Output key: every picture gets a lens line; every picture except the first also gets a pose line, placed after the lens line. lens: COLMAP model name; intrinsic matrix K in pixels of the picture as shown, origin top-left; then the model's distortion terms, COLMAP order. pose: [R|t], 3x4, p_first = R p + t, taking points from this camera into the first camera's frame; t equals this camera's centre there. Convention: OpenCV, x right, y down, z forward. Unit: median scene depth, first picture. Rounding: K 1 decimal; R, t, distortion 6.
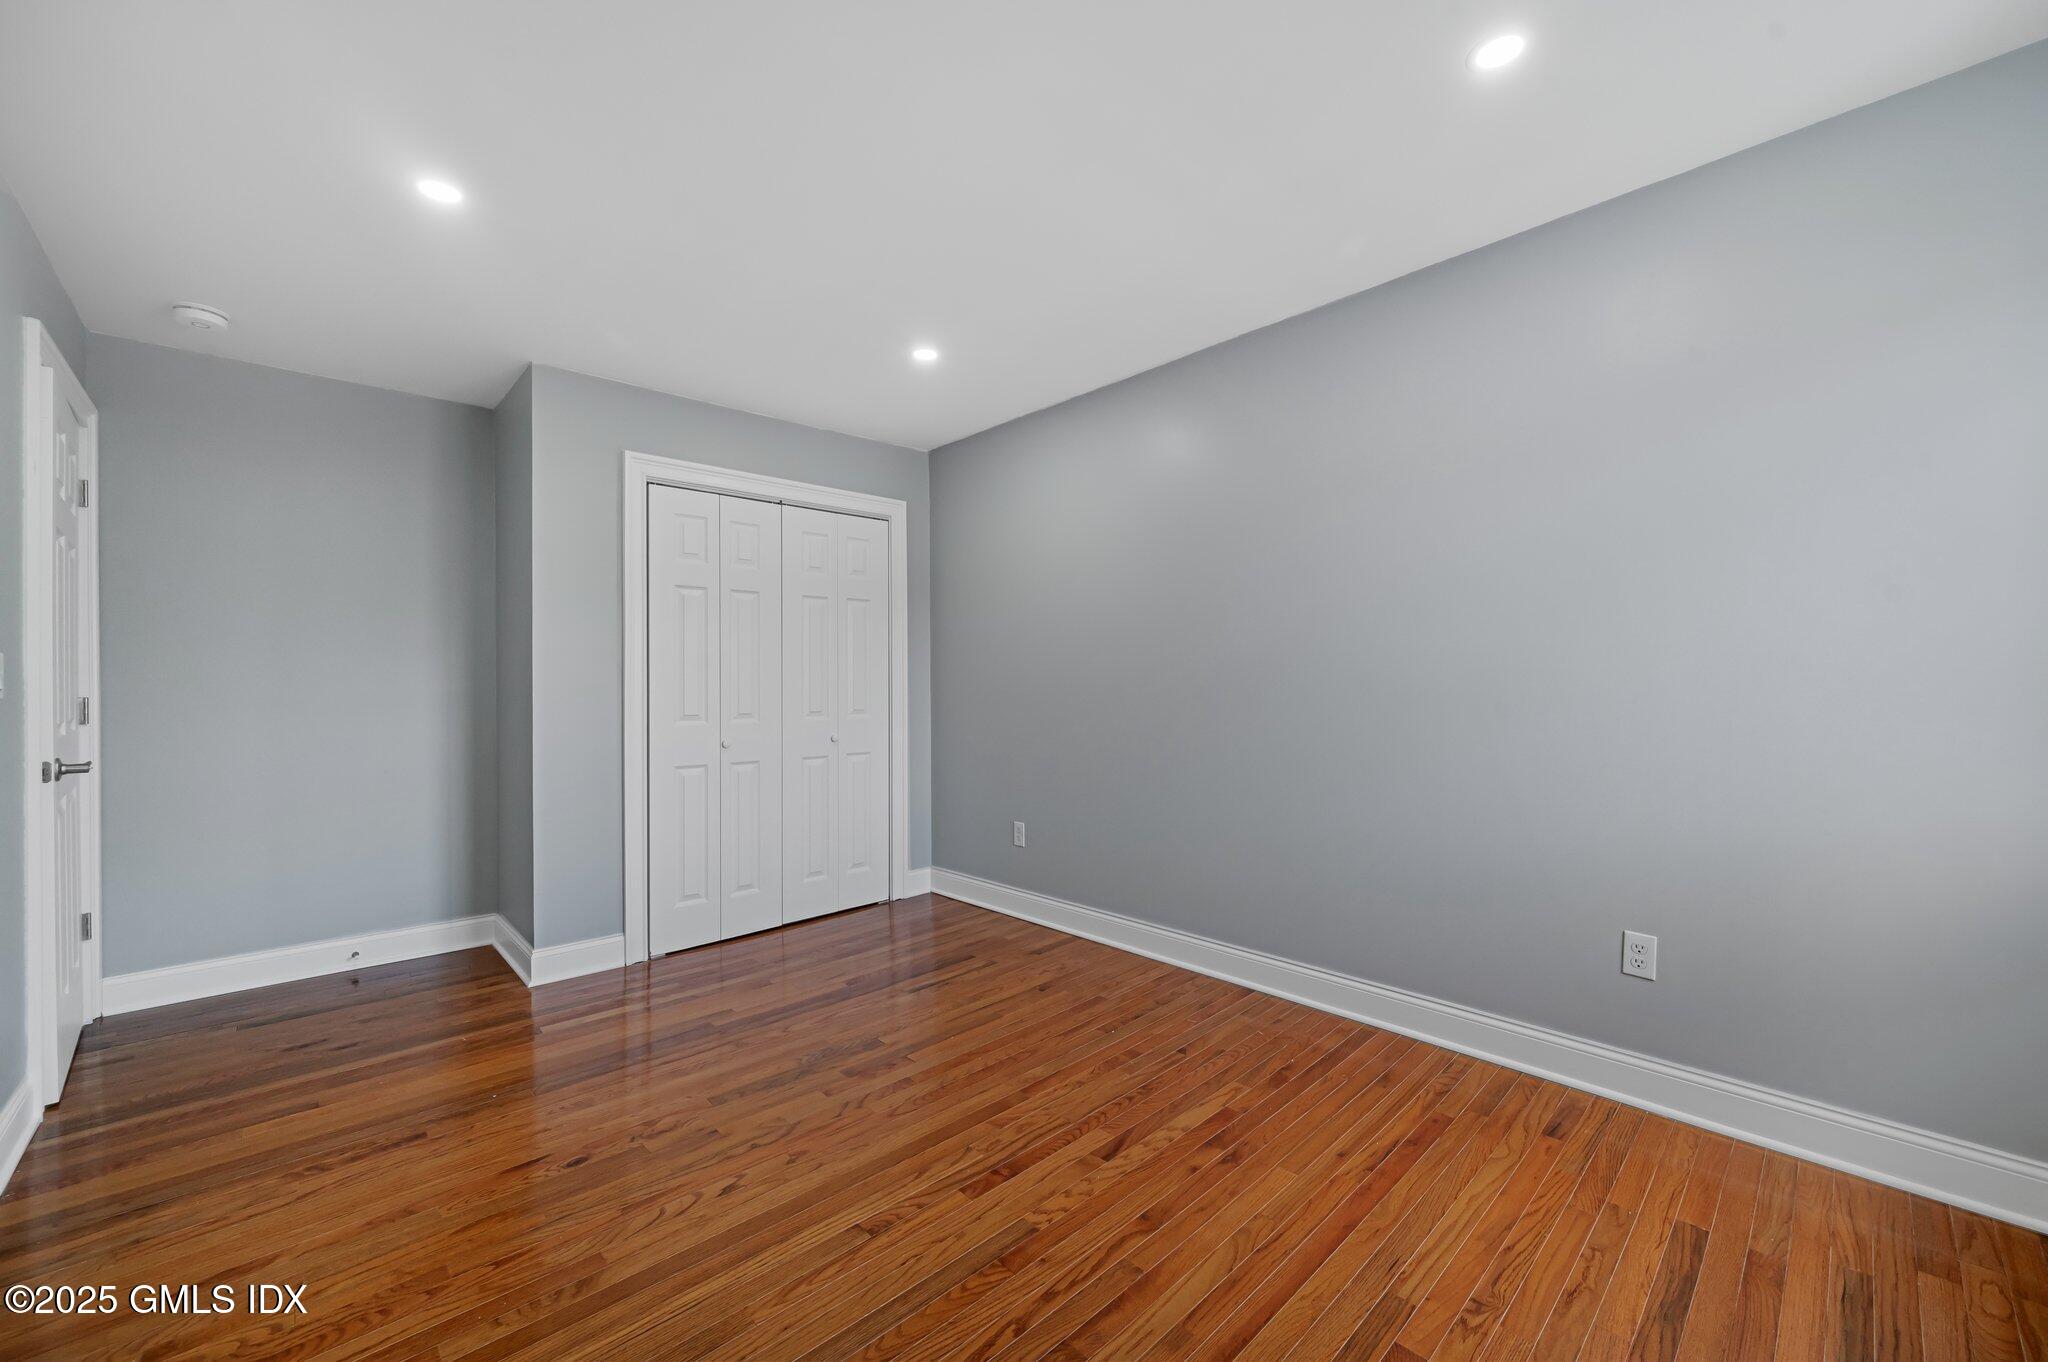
lens RADIAL K [[807.5, 0, 1010.2], [0, 807.5, 675.9], [0, 0, 1]] dist [-0.005287, 0.000038]
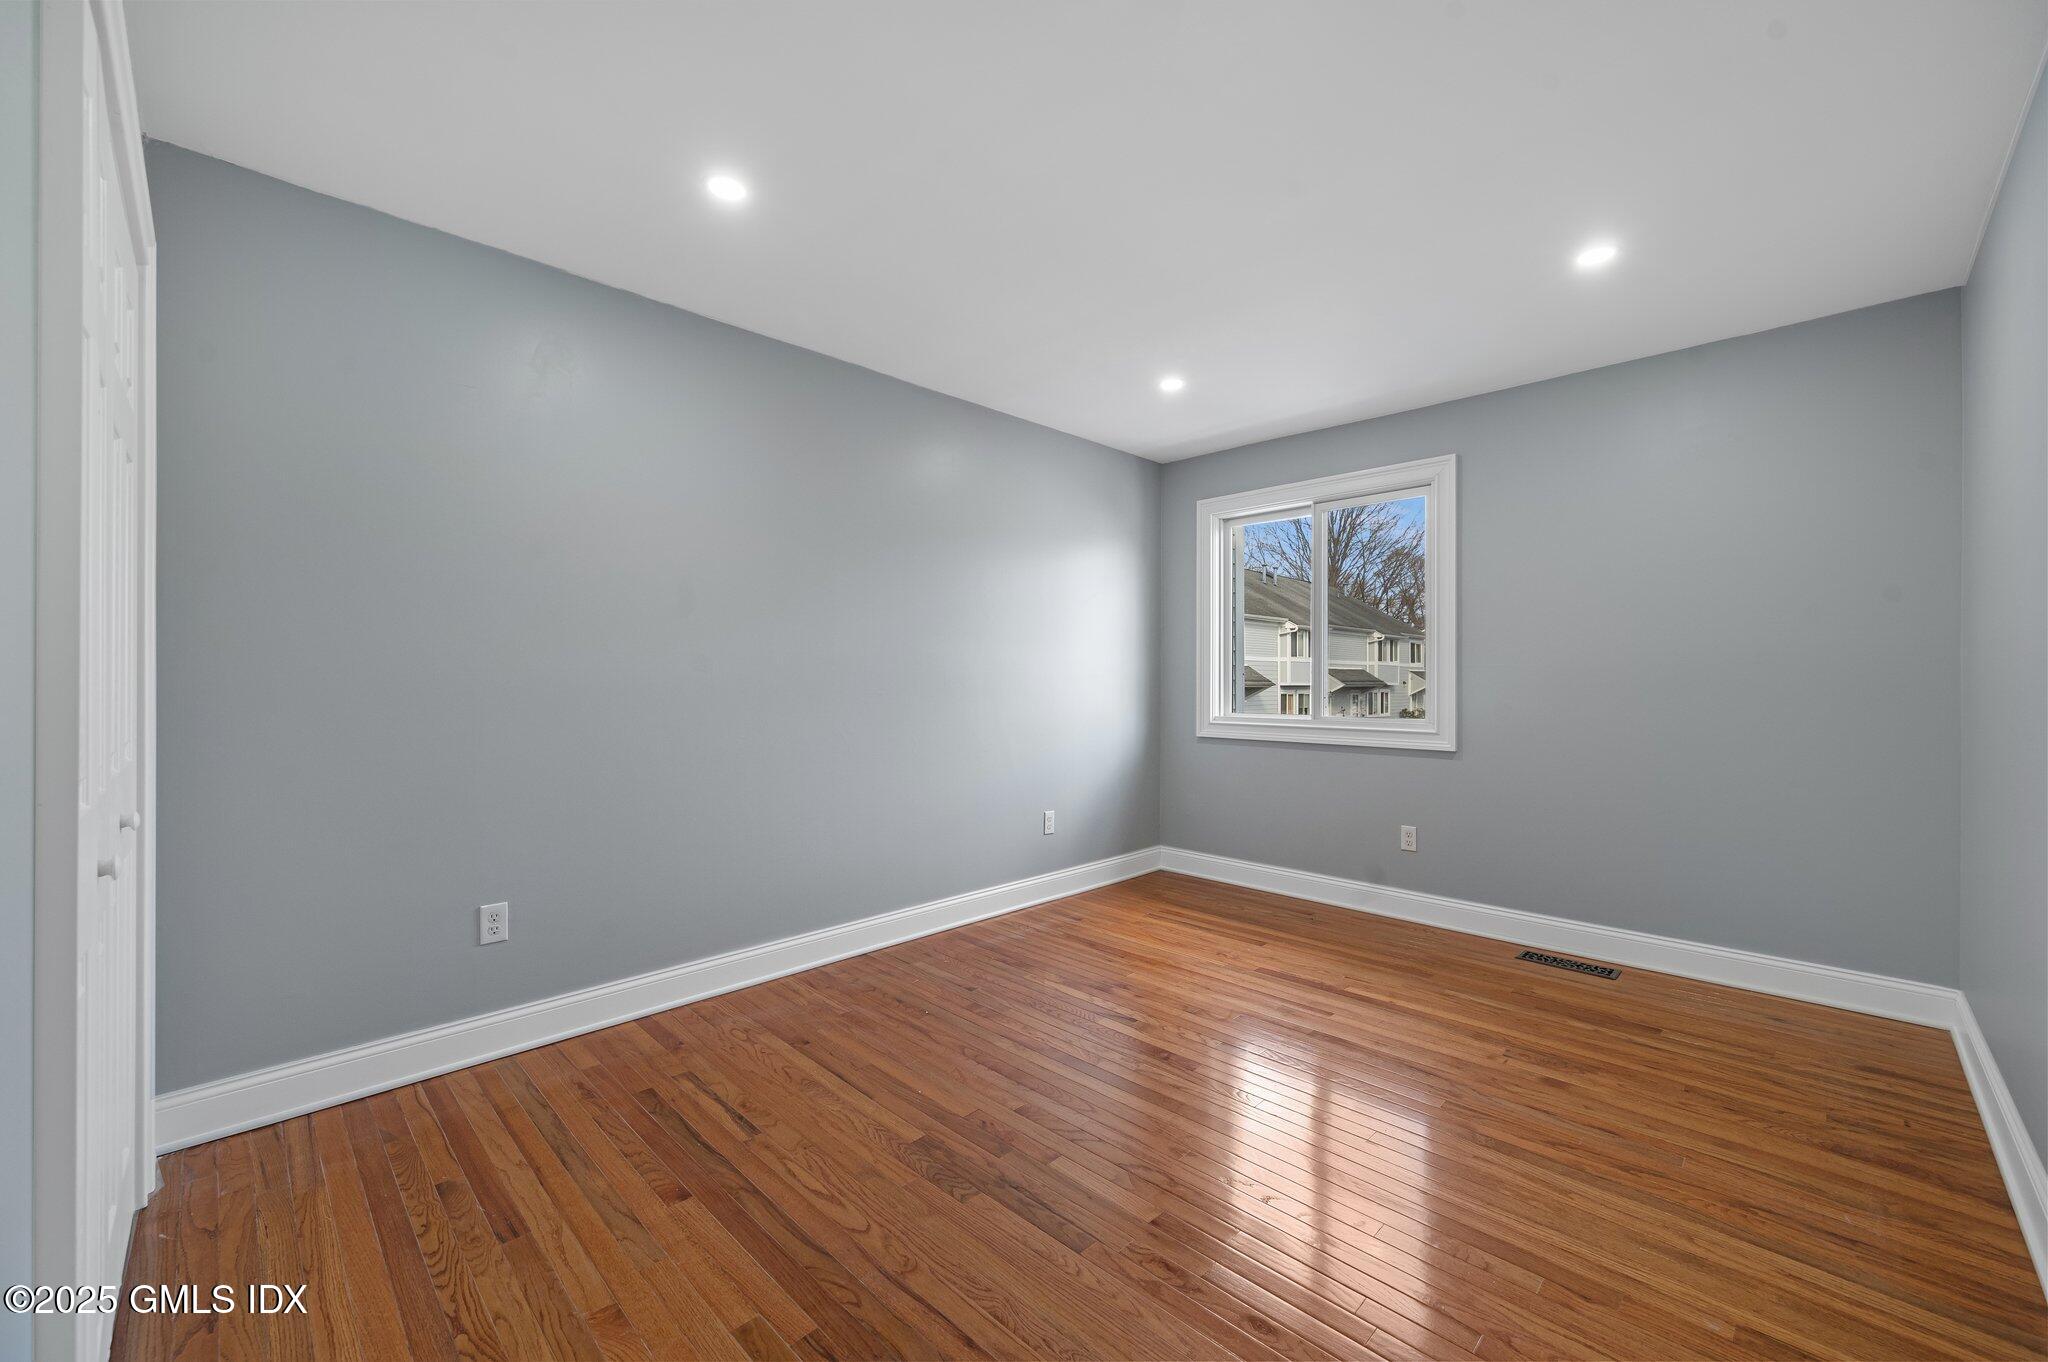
lens RADIAL K [[807.5, 0, 1007.0], [0, 807.5, 679.6], [0, 0, 1]] dist [-0.005287, 0.000038]
pose [[-0.014330, -0.013797, 0.999802, -0.821216], [-0.007531, 0.999878, 0.013690, -0.019521], [-0.999869, -0.007334, -0.014432, 0.784051]]
